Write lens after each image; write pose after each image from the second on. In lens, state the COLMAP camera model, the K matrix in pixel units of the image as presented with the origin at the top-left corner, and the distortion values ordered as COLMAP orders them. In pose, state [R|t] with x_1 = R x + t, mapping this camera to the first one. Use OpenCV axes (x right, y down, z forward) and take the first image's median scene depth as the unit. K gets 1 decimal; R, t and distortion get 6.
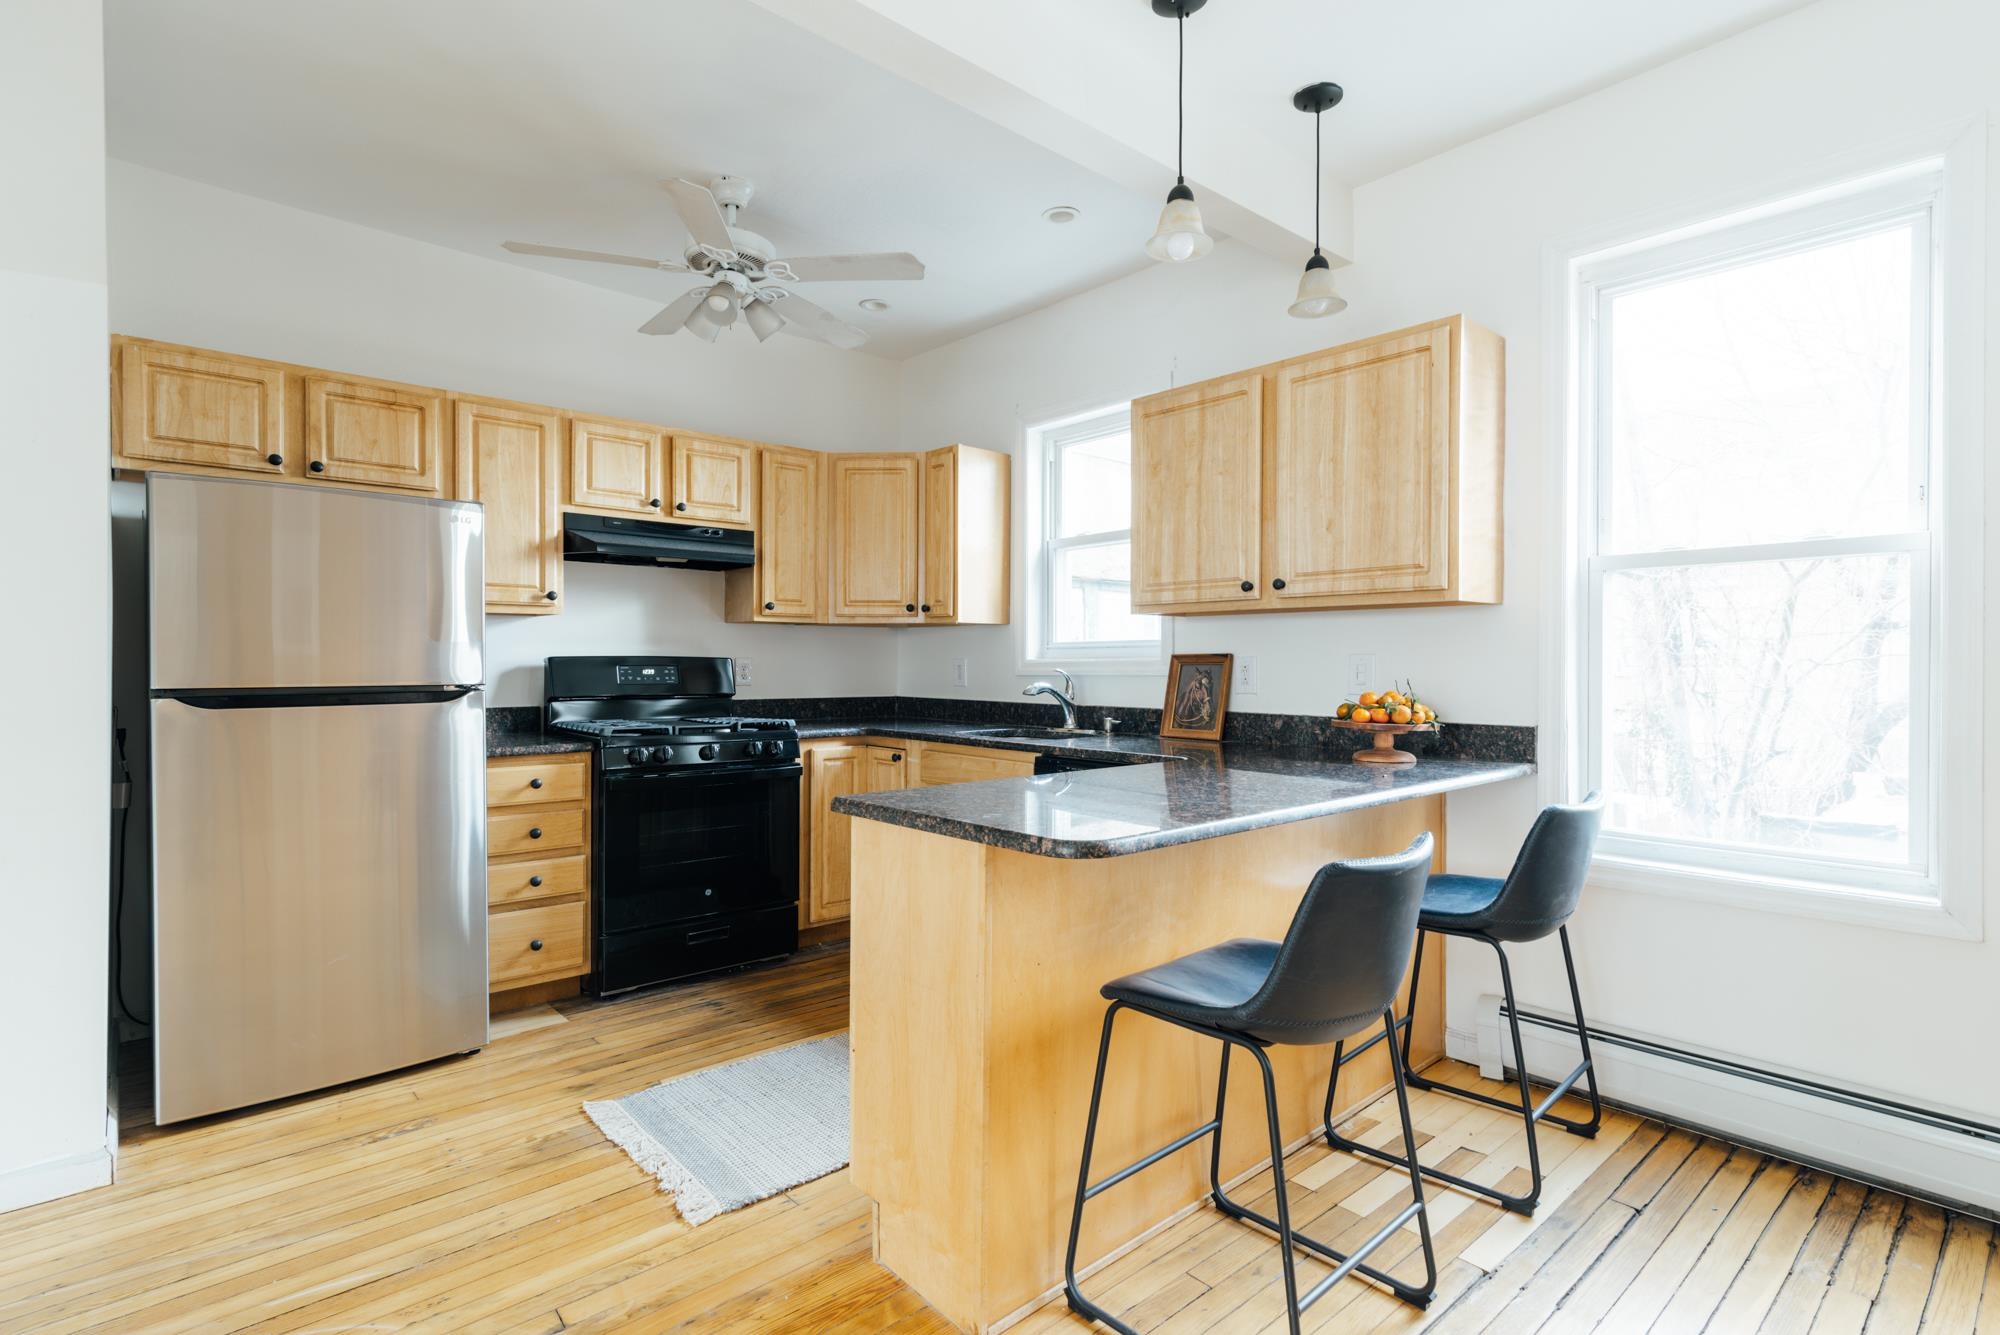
lens RADIAL K [[990.2, 0, 983.4], [0, 990.2, 664.0], [0, 0, 1]] dist [0.004635, -0.000704]
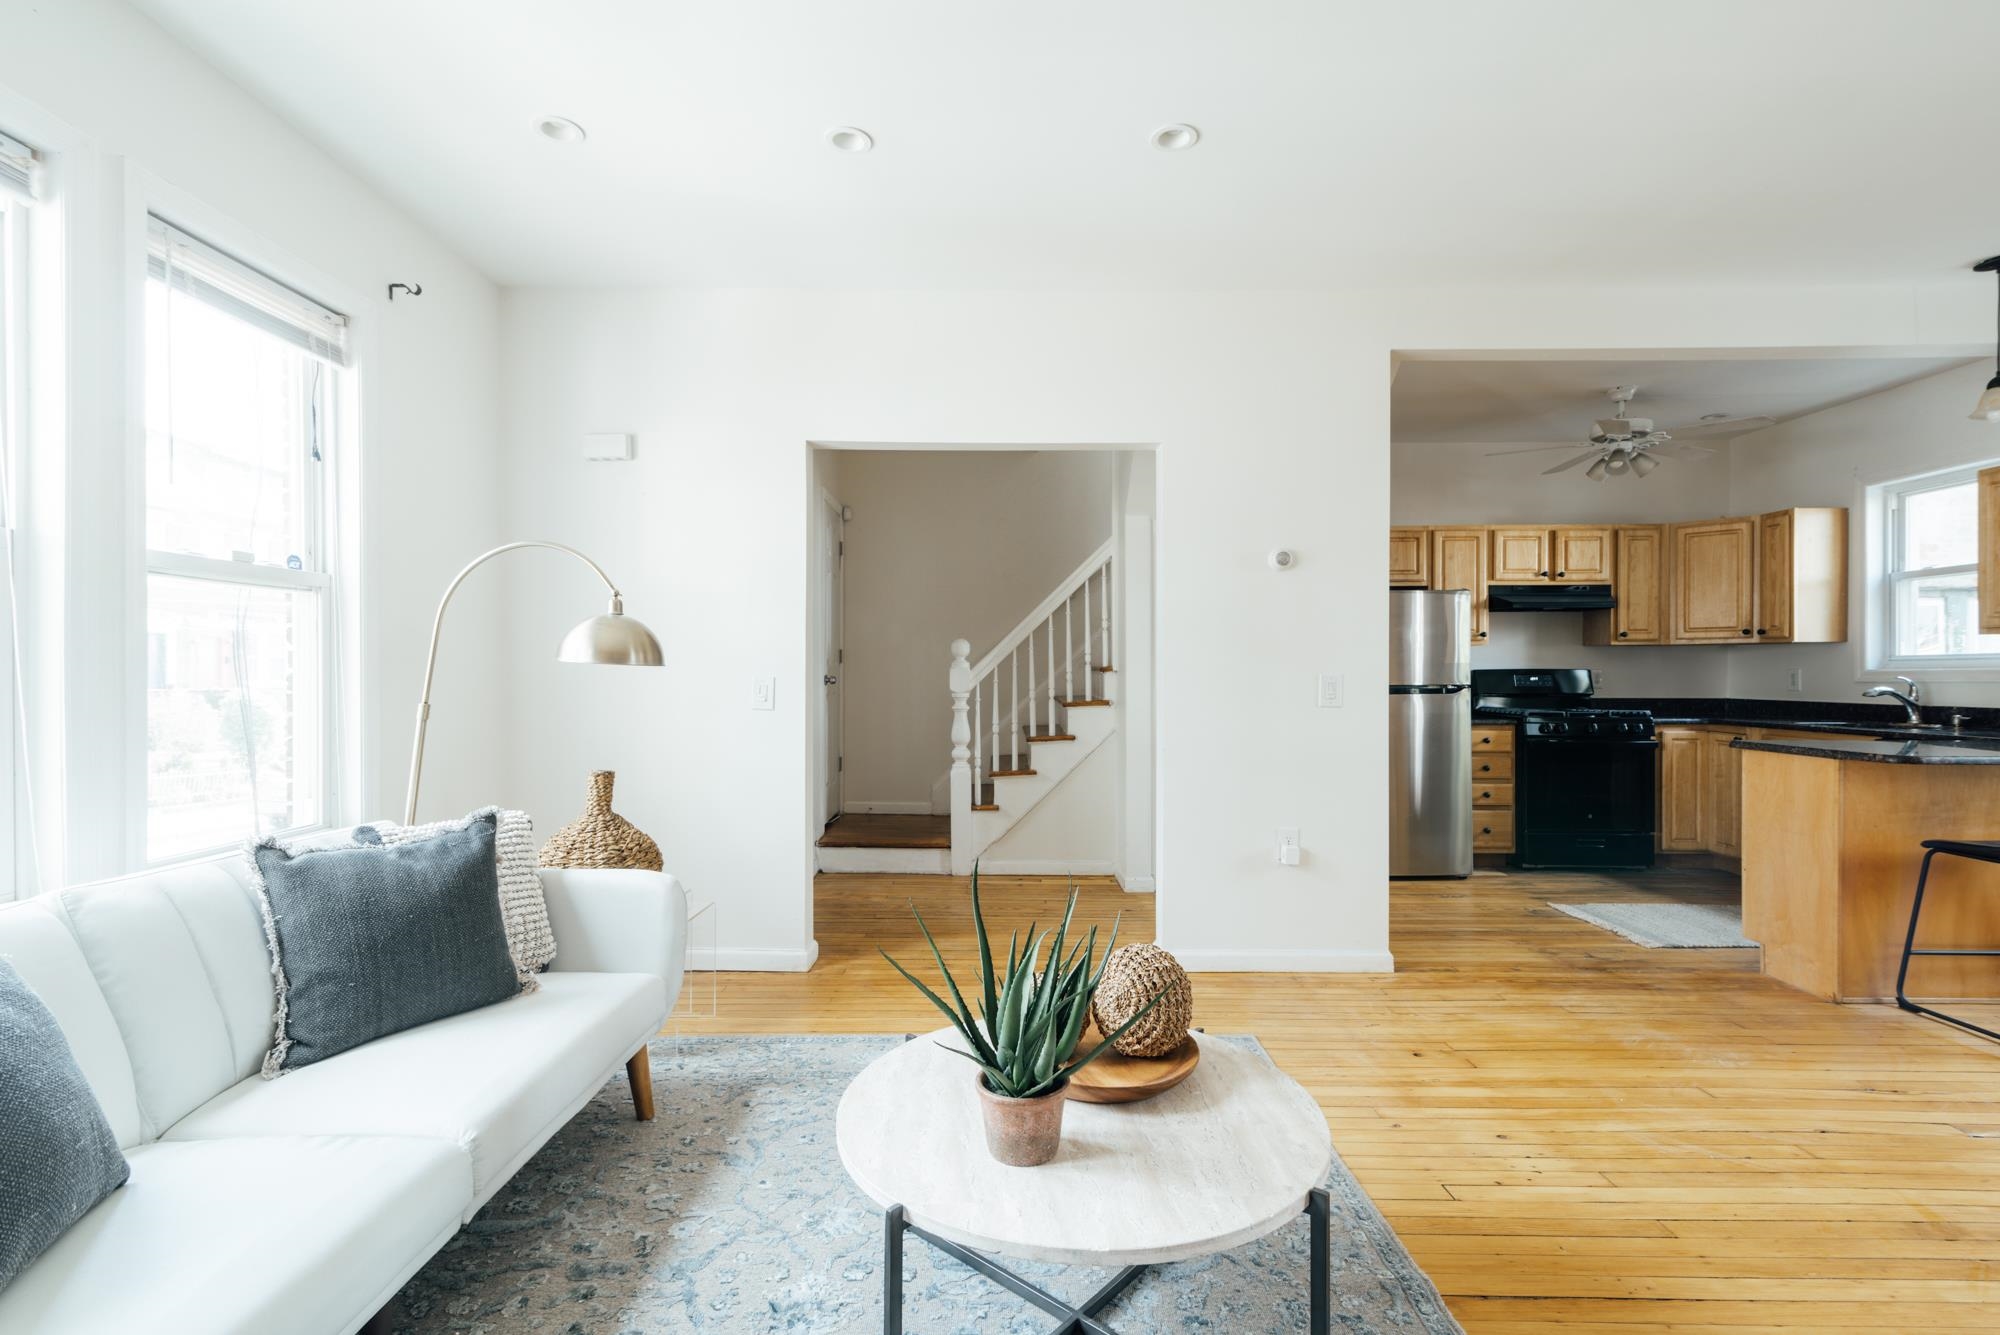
lens RADIAL K [[883.3, 0, 1024.7], [0, 883.3, 672.0], [0, 0, 1]] dist [0.009880, 0.000816]
pose [[0.756379, -0.003941, -0.654122, -0.034610], [0.003354, 0.999992, -0.002147, -0.002970], [0.654125, -0.000570, 0.756386, -0.795707]]
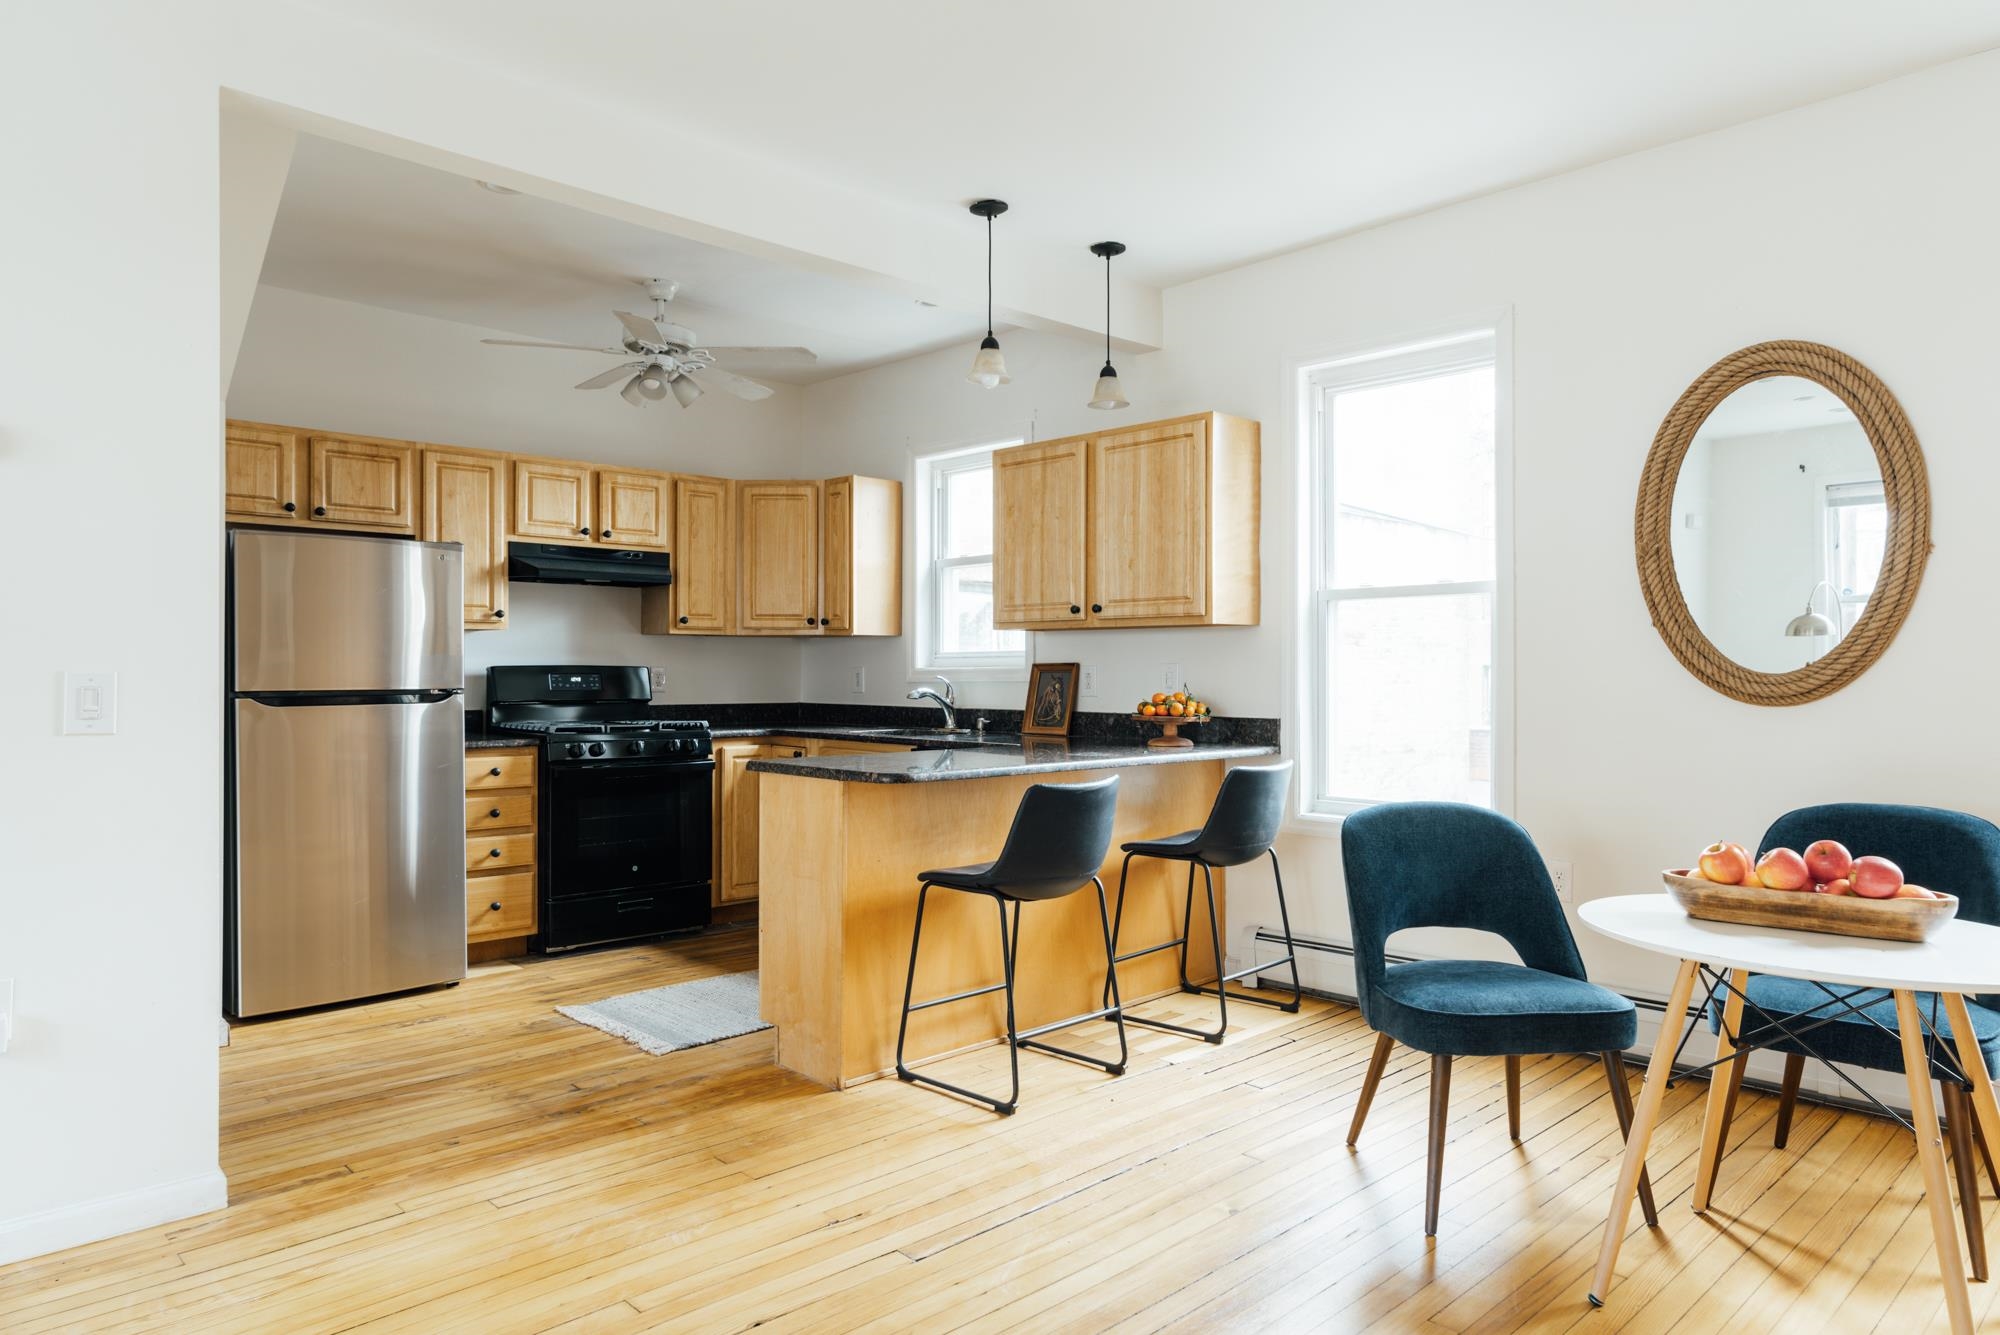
lens RADIAL K [[1237.1, 0, 961.5], [0, 1237.1, 672.1], [0, 0, 1]] dist [0.002611, 0.001942]
pose [[0.999444, -0.001560, 0.033312, 0.067496], [0.001559, 0.999999, 0.000052, 0.000610], [-0.033312, 0.000000, 0.999445, -0.543365]]
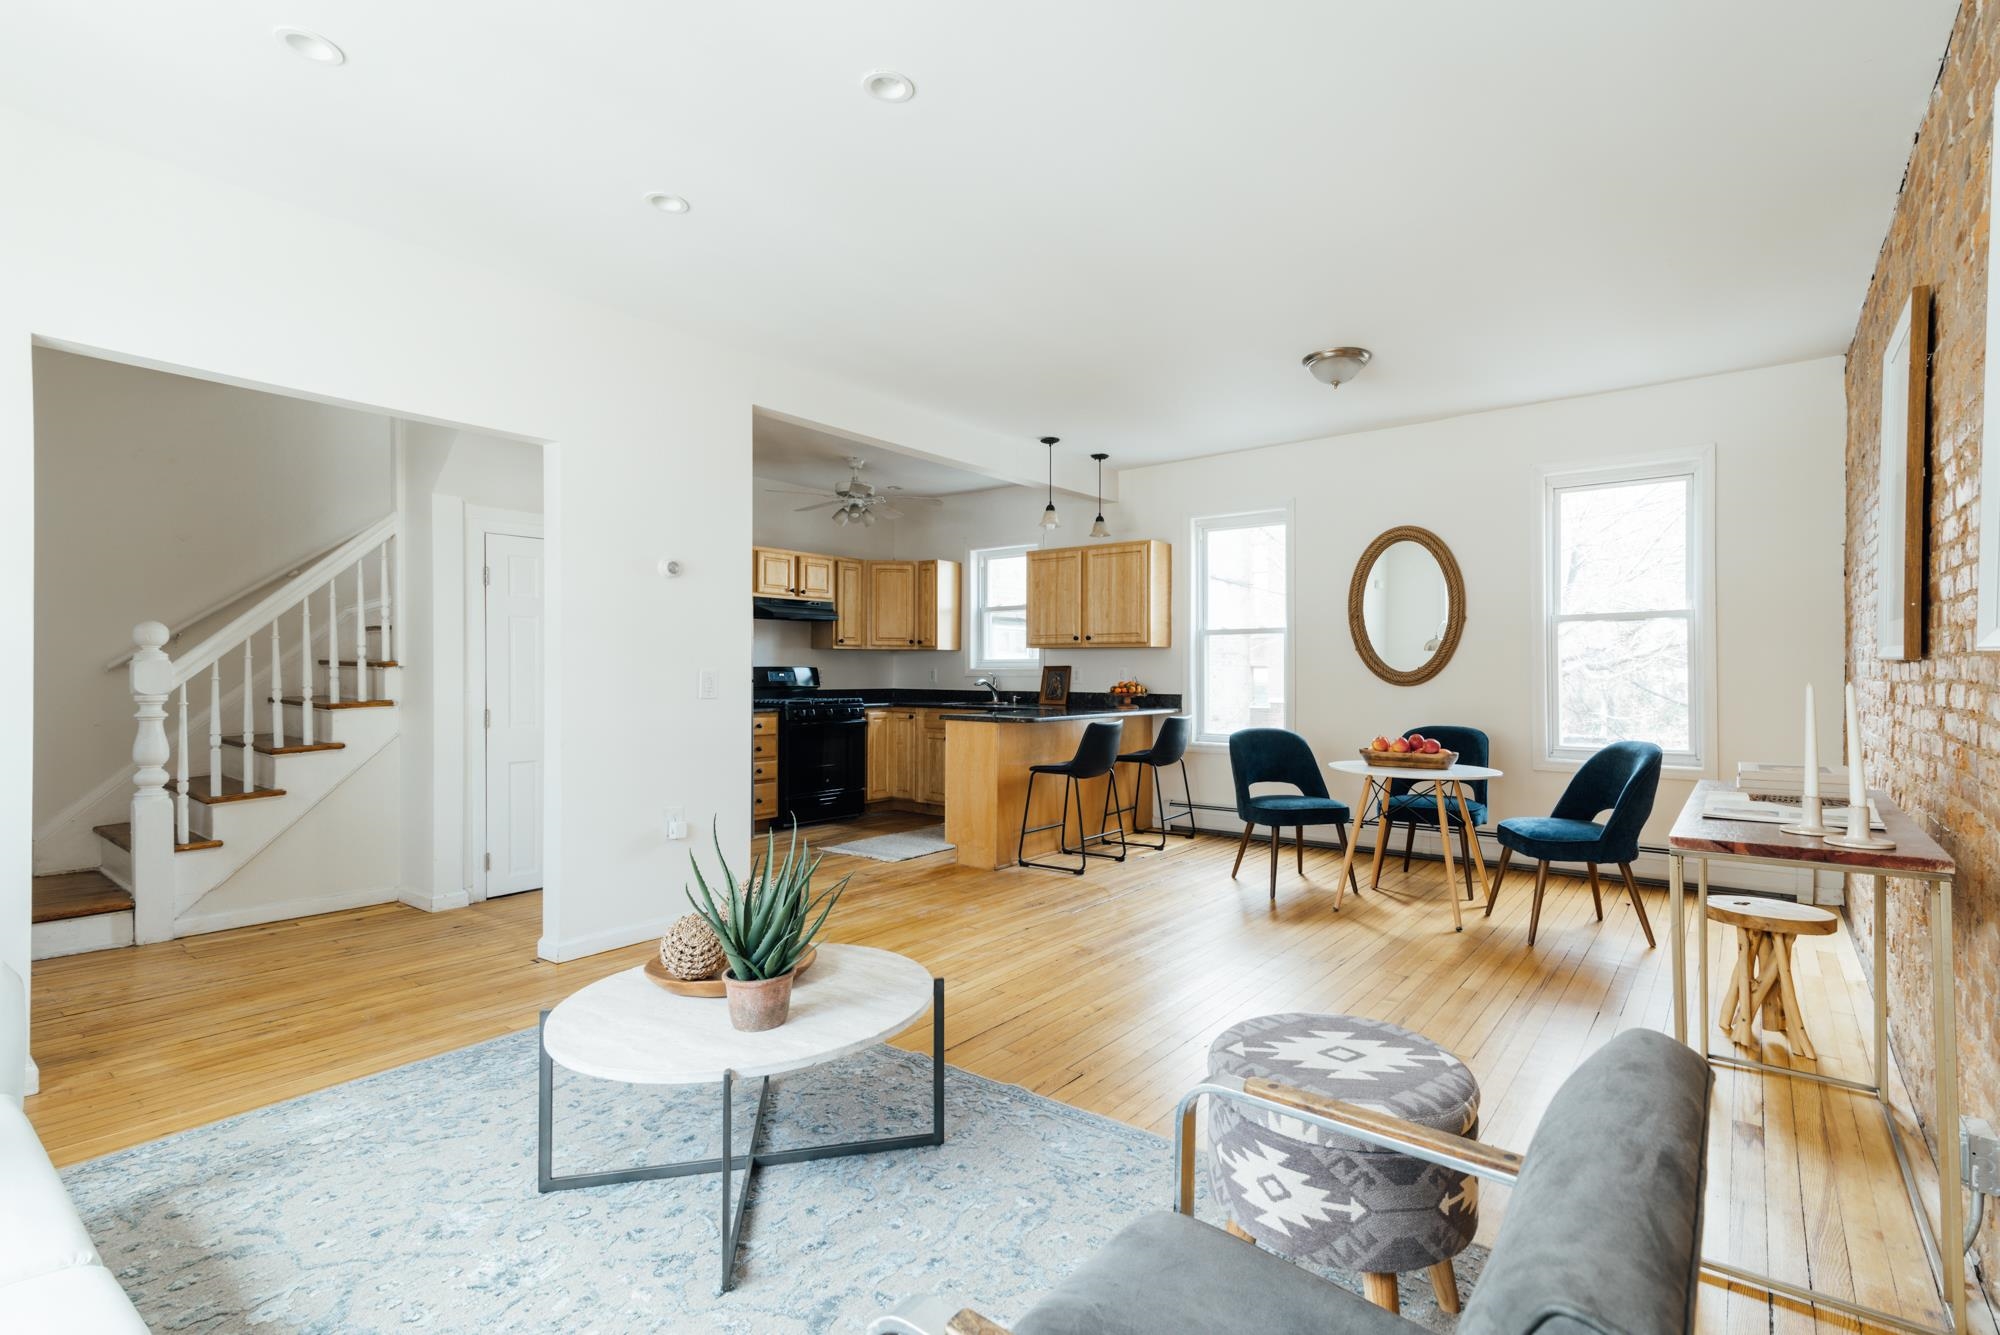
lens RADIAL K [[883.3, 0, 1032.0], [0, 883.3, 673.0], [0, 0, 1]] dist [0.009880, 0.000816]
pose [[0.981544, -0.001878, 0.191227, -0.242615], [0.001221, 0.999993, 0.003554, -0.001513], [-0.191233, -0.003255, 0.981539, -1.054553]]
